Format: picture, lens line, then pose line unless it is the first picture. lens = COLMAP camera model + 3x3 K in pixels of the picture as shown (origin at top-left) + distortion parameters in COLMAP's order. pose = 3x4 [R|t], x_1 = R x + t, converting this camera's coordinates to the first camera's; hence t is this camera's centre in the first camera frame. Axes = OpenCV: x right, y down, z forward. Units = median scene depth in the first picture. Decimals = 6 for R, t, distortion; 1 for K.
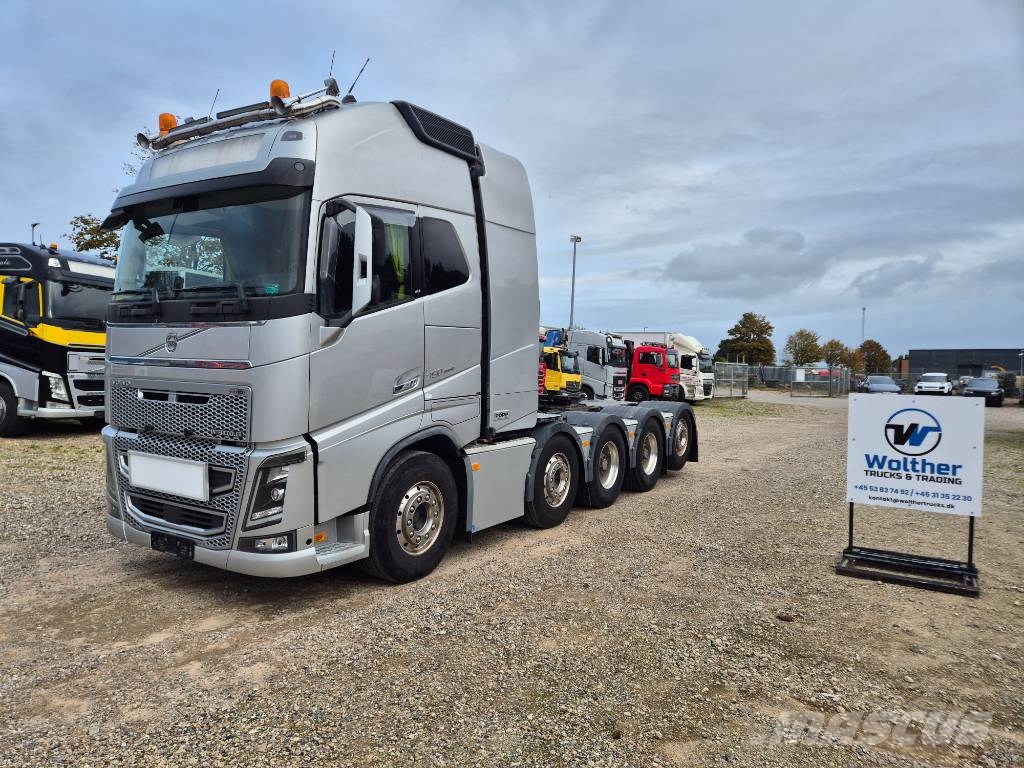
lens RADIAL K [[682.3, 0, 507.8], [0, 682.3, 377.0], [0, 0, 1]] dist [0.082387, -0.074929]
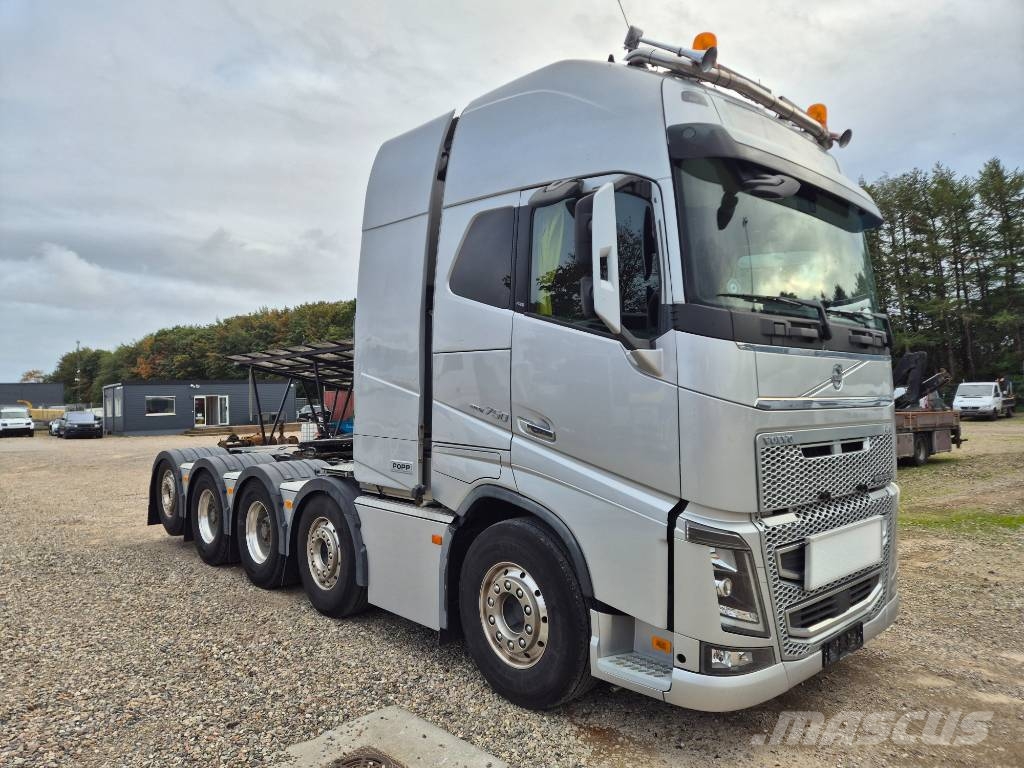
lens RADIAL K [[682.3, 0, 507.8], [0, 682.3, 377.0], [0, 0, 1]] dist [0.082387, -0.074929]
pose [[0.260474, 0.006291, 0.965460, -1.076068], [0.040593, 0.999023, -0.017461, -0.040866], [-0.964627, 0.043739, 0.259964, 0.939594]]
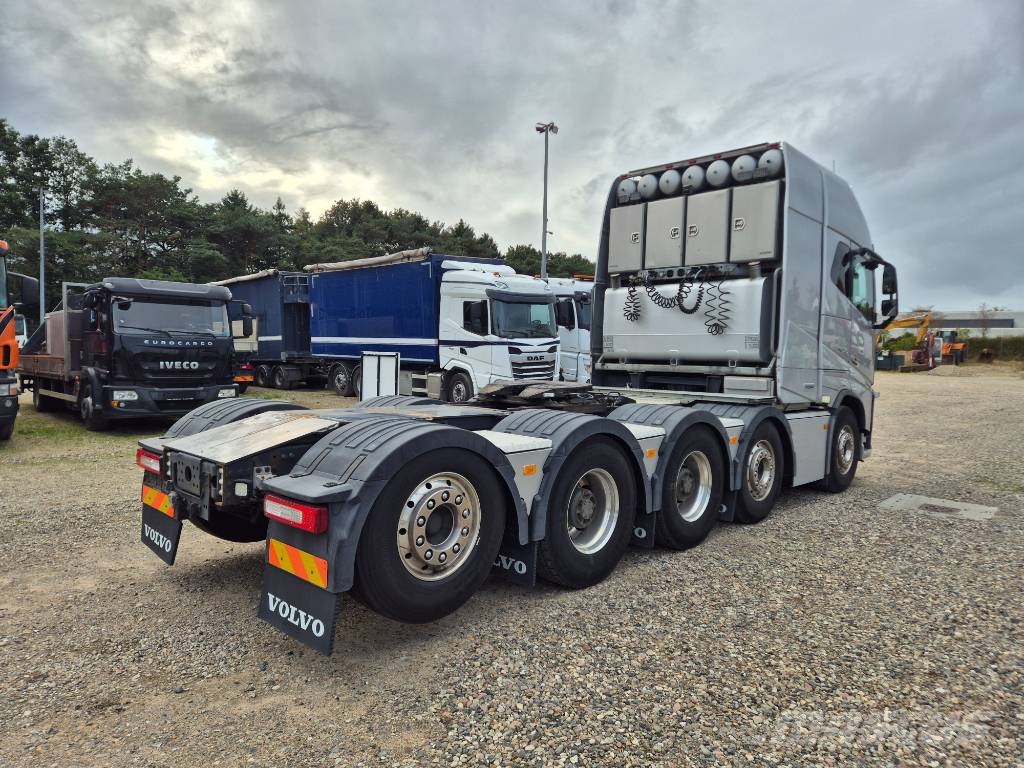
lens RADIAL K [[682.3, 0, 507.8], [0, 682.3, 377.0], [0, 0, 1]] dist [0.082387, -0.074929]
pose [[-0.978171, -0.049231, 0.201886, -0.065590], [-0.037476, 0.997394, 0.061646, -0.028732], [-0.204394, 0.052735, -0.977467, 2.565248]]
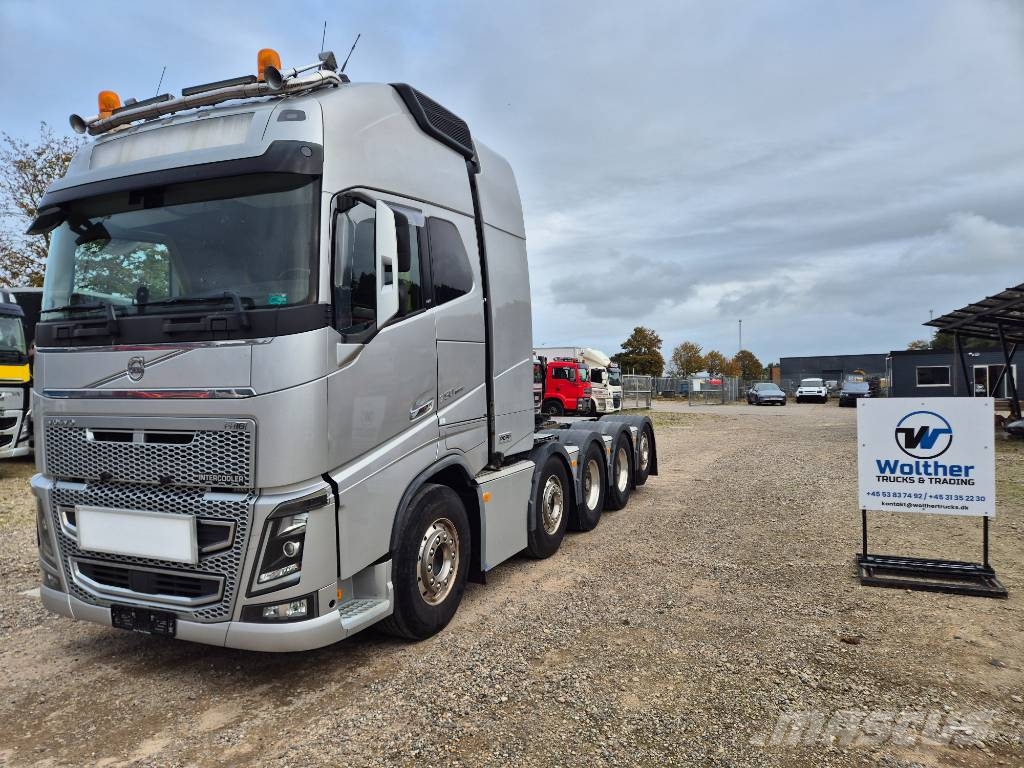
lens RADIAL K [[681.2, 0, 512.0], [0, 681.2, 384.0], [0, 0, 1]] dist [0.082571, -0.071771]
pose [[0.986994, -0.036909, 0.156465, -0.147157], [0.039557, 0.999121, -0.013843, -0.002816], [-0.155817, 0.019852, 0.987586, 0.109929]]
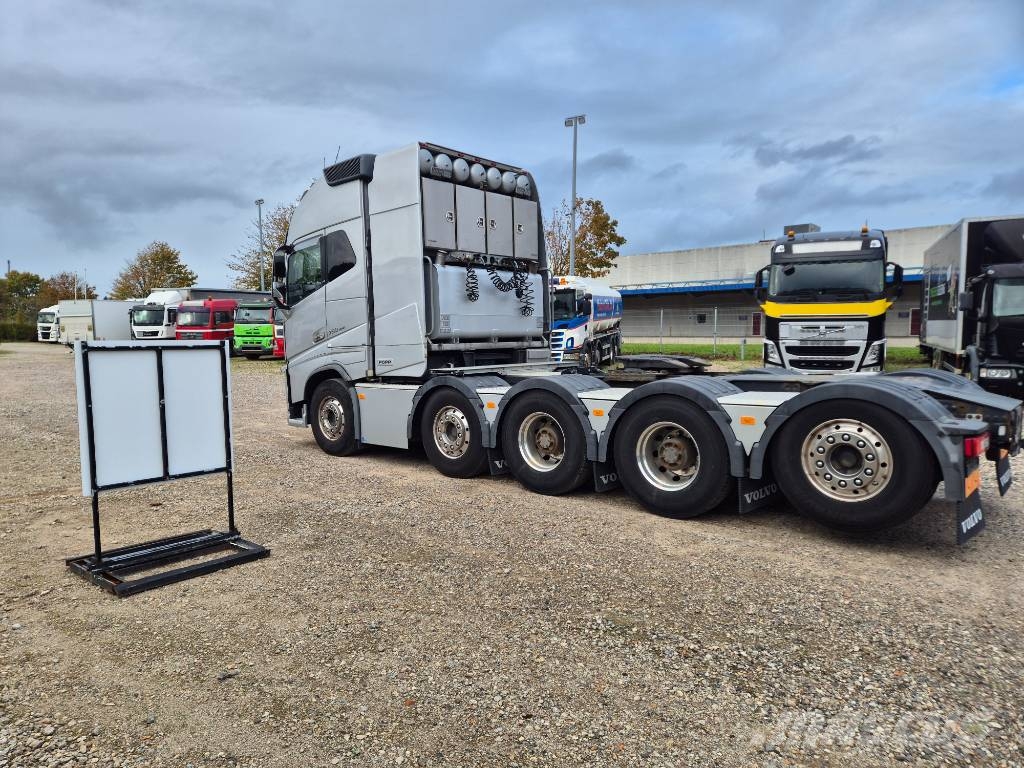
lens RADIAL K [[682.3, 0, 507.8], [0, 682.3, 377.0], [0, 0, 1]] dist [0.082387, -0.074929]
pose [[-0.144458, 0.037418, -0.988803, 1.299261], [-0.010199, 0.999175, 0.039301, 0.032339], [0.989458, 0.015762, -0.143957, 1.495775]]
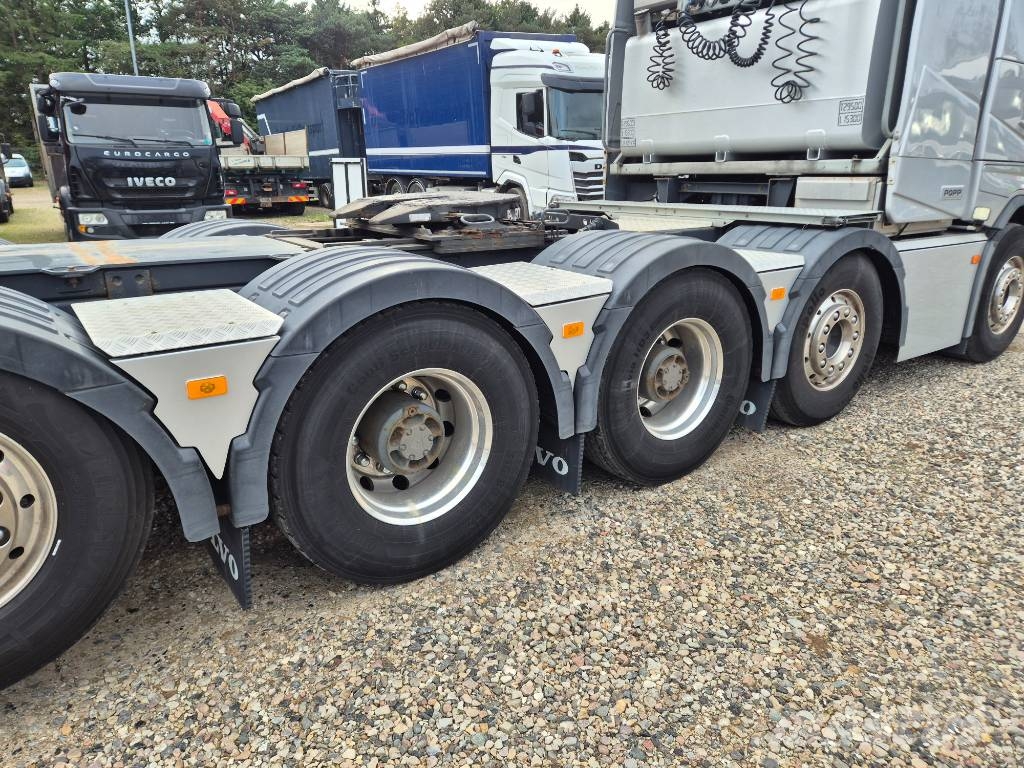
lens RADIAL K [[686.9, 0, 511.4], [0, 686.9, 371.6], [0, 0, 1]] dist [0.078264, -0.067915]
pose [[-0.928493, -0.121926, 0.350764, -0.195050], [-0.007108, 0.950225, 0.311484, -0.001861], [-0.371283, 0.286718, -0.883143, 2.121248]]
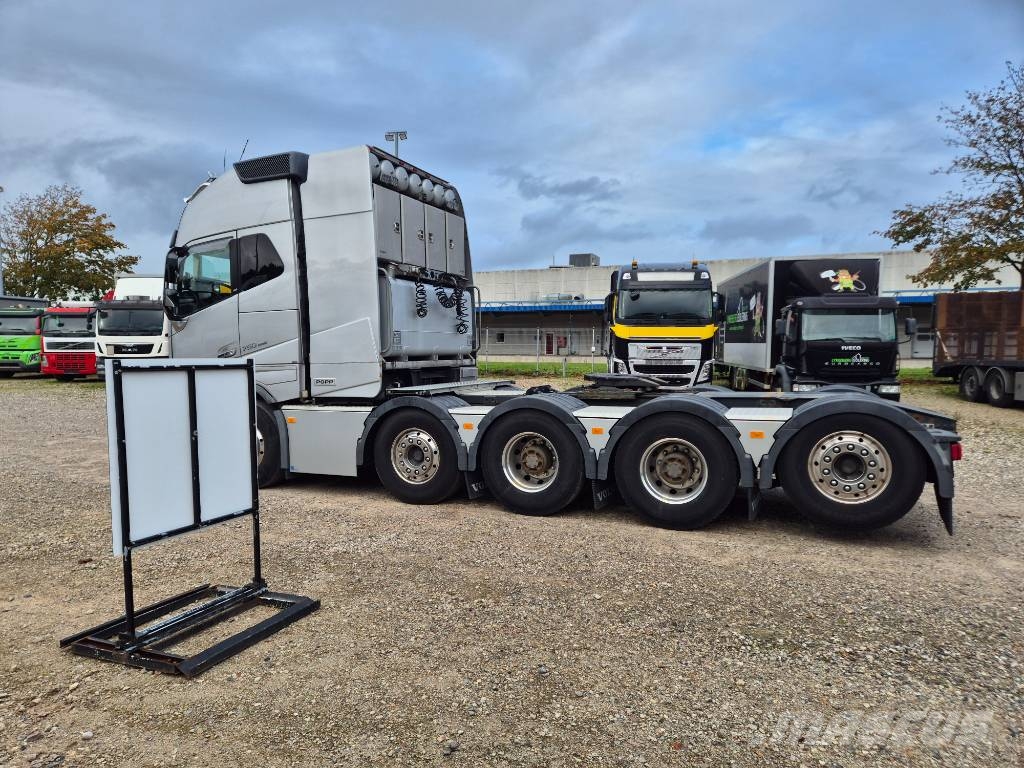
lens RADIAL K [[681.2, 0, 512.0], [0, 681.2, 384.0], [0, 0, 1]] dist [0.082571, -0.071771]
pose [[0.176506, 0.023308, -0.984024, 1.265060], [-0.011502, 0.999700, 0.021617, 0.032253], [0.984232, 0.007502, 0.176721, 1.172713]]
